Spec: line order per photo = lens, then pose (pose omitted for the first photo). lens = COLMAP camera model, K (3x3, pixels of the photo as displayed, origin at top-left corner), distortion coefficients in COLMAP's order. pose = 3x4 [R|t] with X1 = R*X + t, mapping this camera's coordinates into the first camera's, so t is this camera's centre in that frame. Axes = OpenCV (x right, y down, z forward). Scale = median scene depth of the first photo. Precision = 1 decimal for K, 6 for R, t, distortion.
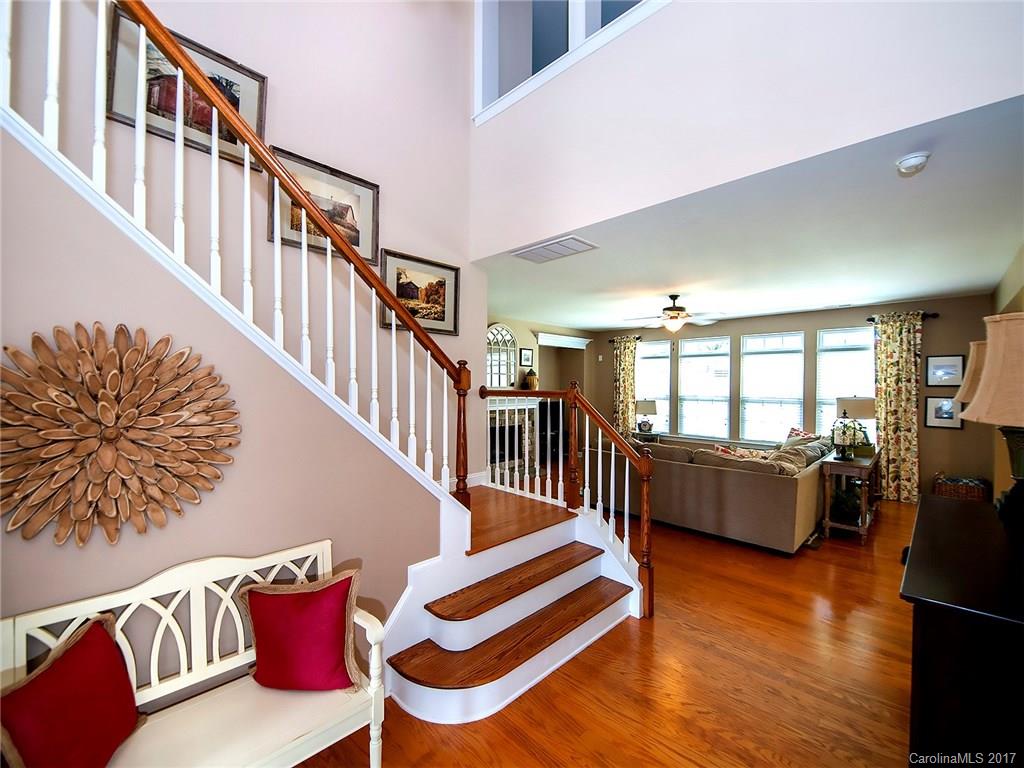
lens RADIAL K [[418.4, 0, 510.1], [0, 418.4, 385.0], [0, 0, 1]] dist [0.002535, 0.000058]
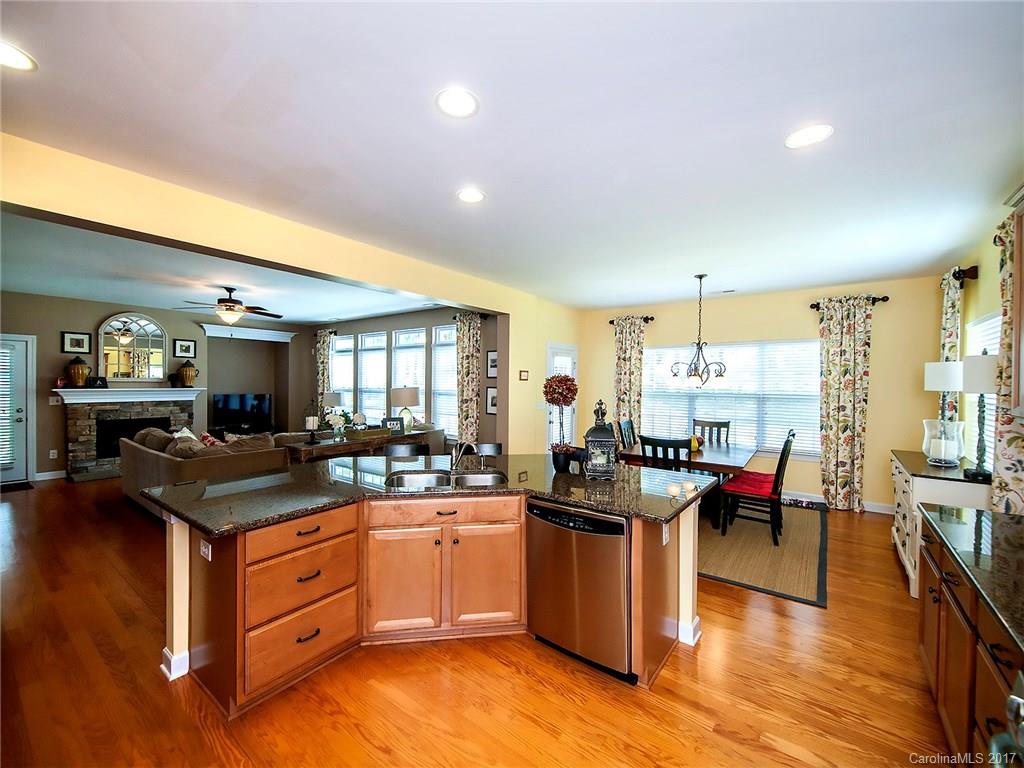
lens RADIAL K [[418.4, 0, 512.3], [0, 418.4, 384.7], [0, 0, 1]] dist [0.002535, 0.000058]
pose [[0.989048, 0.004449, 0.147524, 0.667386], [-0.004911, 0.999984, 0.002768, 0.013456], [-0.147510, -0.003462, 0.989055, -0.093900]]
